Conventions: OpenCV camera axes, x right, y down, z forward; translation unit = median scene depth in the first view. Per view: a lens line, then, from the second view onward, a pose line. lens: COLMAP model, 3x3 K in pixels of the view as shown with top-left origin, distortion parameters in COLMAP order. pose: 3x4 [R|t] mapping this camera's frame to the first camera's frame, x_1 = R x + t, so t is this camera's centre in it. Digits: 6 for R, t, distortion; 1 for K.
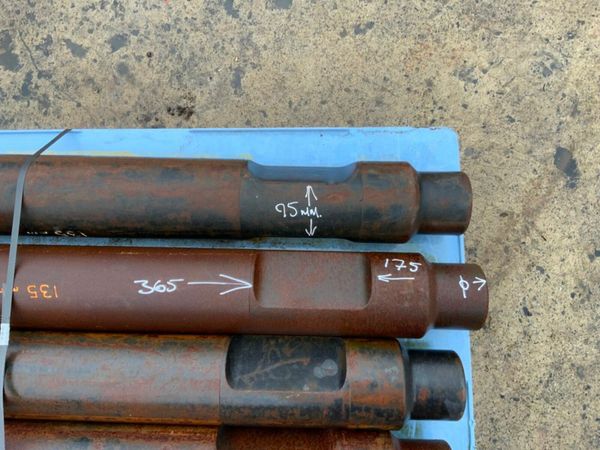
lens RADIAL K [[500.1, 0, 300.3], [0, 500.1, 225.0], [0, 0, 1]] dist [0.036281, -0.091675]
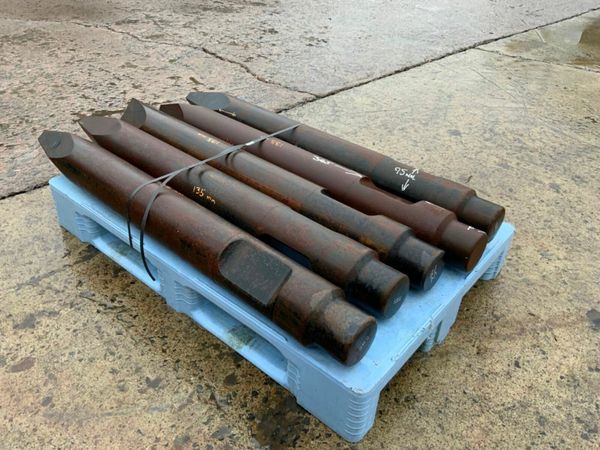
lens RADIAL K [[500.1, 0, 299.7], [0, 500.1, 225.1], [0, 0, 1]] dist [0.036281, -0.091675]
pose [[0.756155, 0.393290, -0.523022, 0.556808], [-0.653093, 0.503879, -0.565309, 1.024343], [0.041209, 0.769044, 0.637866, -0.037383]]
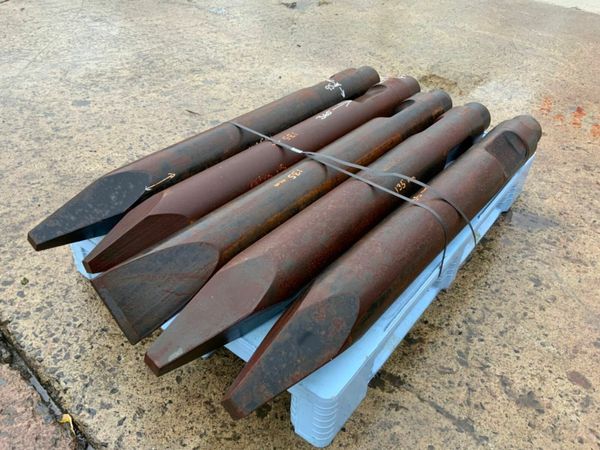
lens RADIAL K [[500.1, 0, 304.7], [0, 500.1, 220.3], [0, 0, 1]] dist [0.036281, -0.091675]
pose [[0.608172, -0.443942, 0.658059, -1.300673], [0.777921, 0.498330, -0.382763, 0.734181], [-0.158006, 0.744703, 0.648422, 0.044596]]
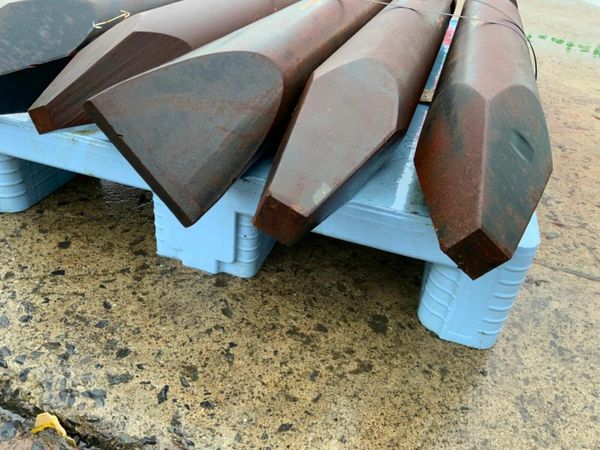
lens RADIAL K [[500.1, 0, 302.9], [0, 500.1, 223.9], [0, 0, 1]] dist [0.036281, -0.091675]
pose [[0.290553, -0.506034, 0.812101, -1.340017], [0.929735, 0.349949, -0.114581, 0.423076], [-0.226212, 0.788331, 0.572156, 0.534931]]
